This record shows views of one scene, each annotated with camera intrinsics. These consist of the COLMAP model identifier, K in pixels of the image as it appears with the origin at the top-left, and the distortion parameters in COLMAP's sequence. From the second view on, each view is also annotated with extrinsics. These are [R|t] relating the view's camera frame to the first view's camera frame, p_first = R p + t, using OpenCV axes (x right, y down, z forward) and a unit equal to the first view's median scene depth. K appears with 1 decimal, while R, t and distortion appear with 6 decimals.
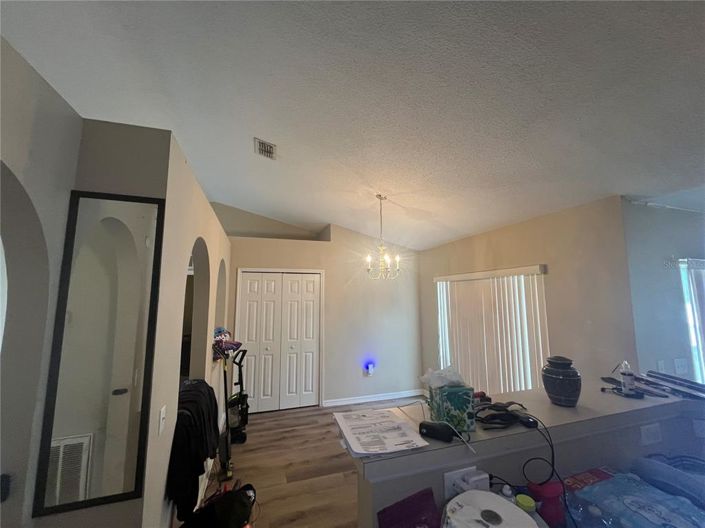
lens RADIAL K [[285.1, 0, 352.5], [0, 285.1, 264.0], [0, 0, 1]] dist [-0.000878, -0.000114]
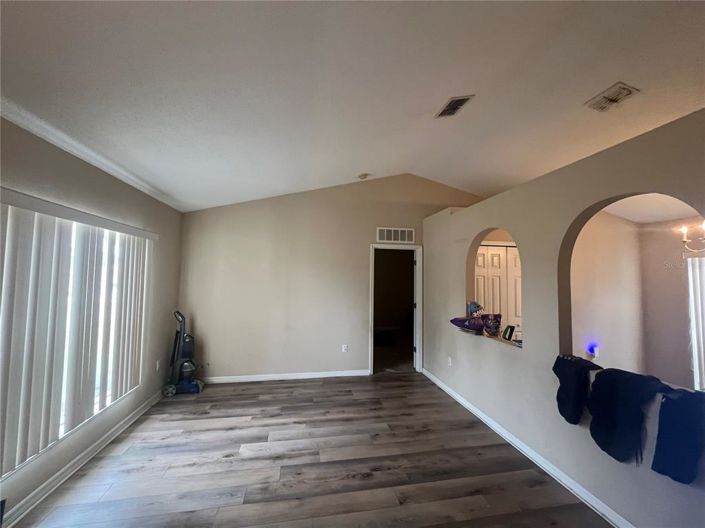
lens RADIAL K [[285.1, 0, 352.5], [0, 285.1, 264.0], [0, 0, 1]] dist [-0.000878, -0.000114]
pose [[0.989398, 0.013678, -0.144587, -0.693879], [-0.003520, 0.997521, 0.070281, 0.026326], [0.145190, -0.069027, 0.986993, -0.004314]]
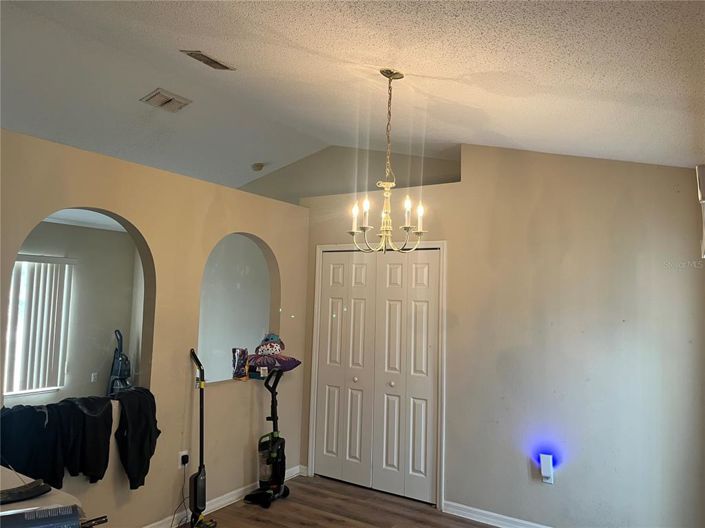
lens RADIAL K [[532.2, 0, 351.5], [0, 532.2, 261.0], [0, 0, 1]] dist [0.027549, -0.001607]
pose [[0.618504, -0.031974, -0.785131, 0.620408], [0.058504, 0.998272, 0.005433, 0.048653], [0.783600, -0.049294, 0.619307, 0.344749]]
